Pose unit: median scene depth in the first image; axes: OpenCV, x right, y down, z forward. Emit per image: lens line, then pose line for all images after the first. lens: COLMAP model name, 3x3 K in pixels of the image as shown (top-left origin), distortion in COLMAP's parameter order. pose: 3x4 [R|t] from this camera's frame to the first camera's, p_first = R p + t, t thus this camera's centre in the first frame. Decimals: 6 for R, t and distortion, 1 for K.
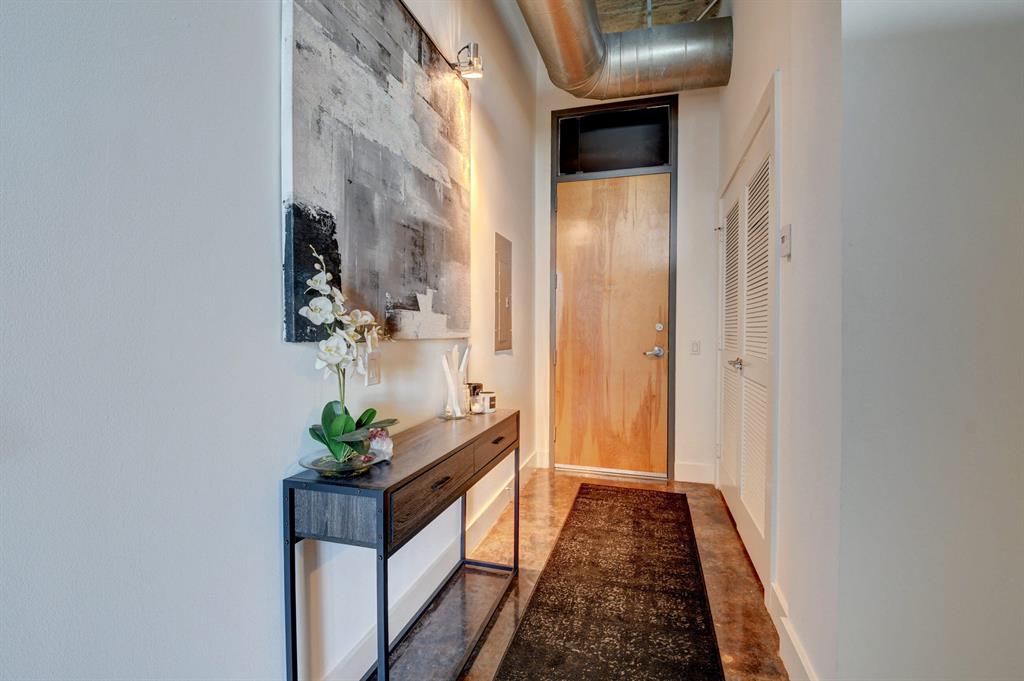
lens RADIAL K [[451.1, 0, 507.9], [0, 451.1, 335.9], [0, 0, 1]] dist [0.014913, -0.027349]
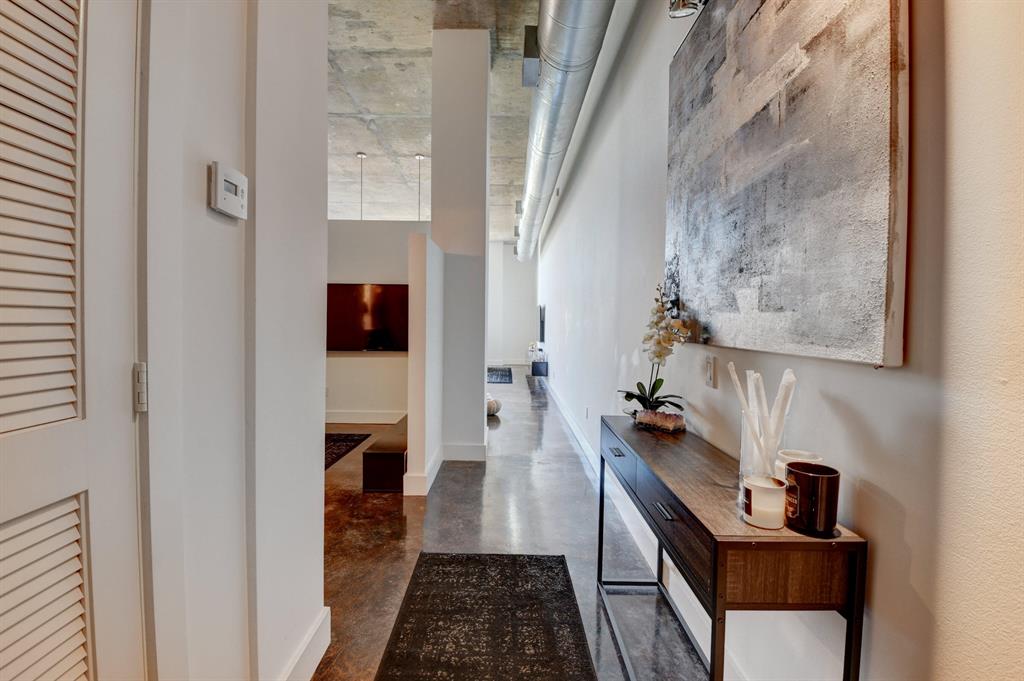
lens RADIAL K [[451.1, 0, 507.9], [0, 451.1, 335.9], [0, 0, 1]] dist [0.014913, -0.027349]
pose [[-0.958617, -0.004531, -0.284663, 0.357784], [-0.017638, 0.998898, 0.043497, -0.037032], [0.284152, 0.046718, -0.957640, 1.494090]]
